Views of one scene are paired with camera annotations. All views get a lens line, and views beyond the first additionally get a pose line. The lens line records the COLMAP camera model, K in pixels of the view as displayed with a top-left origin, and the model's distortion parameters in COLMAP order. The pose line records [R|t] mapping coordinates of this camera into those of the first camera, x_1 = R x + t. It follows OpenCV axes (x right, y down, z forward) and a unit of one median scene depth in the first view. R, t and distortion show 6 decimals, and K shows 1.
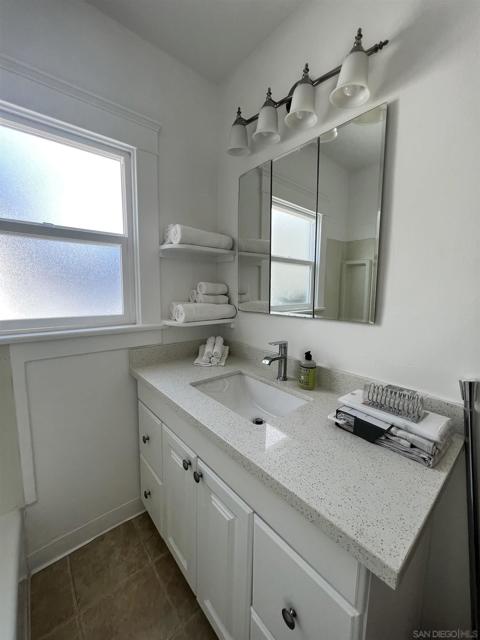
lens RADIAL K [[253.4, 0, 242.6], [0, 253.4, 322.1], [0, 0, 1]] dist [-0.002834, 0.000337]
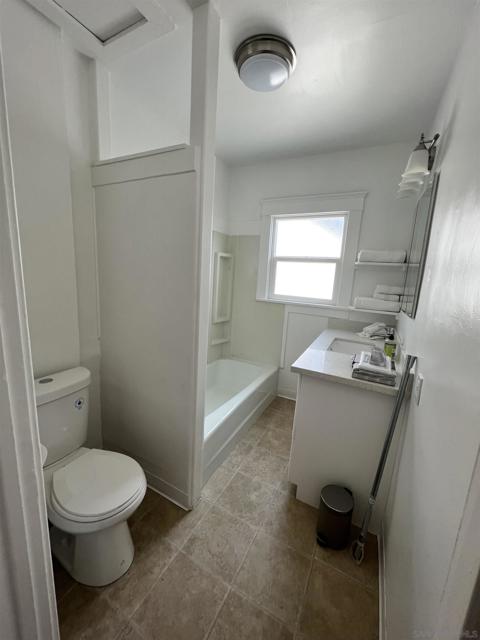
lens RADIAL K [[253.4, 0, 242.0], [0, 253.4, 316.6], [0, 0, 1]] dist [-0.002834, 0.000337]
pose [[0.357360, 0.176602, -0.917118, 1.009999], [-0.160297, 0.978987, 0.126055, -0.034568], [0.920108, 0.101964, 0.378159, -0.307584]]
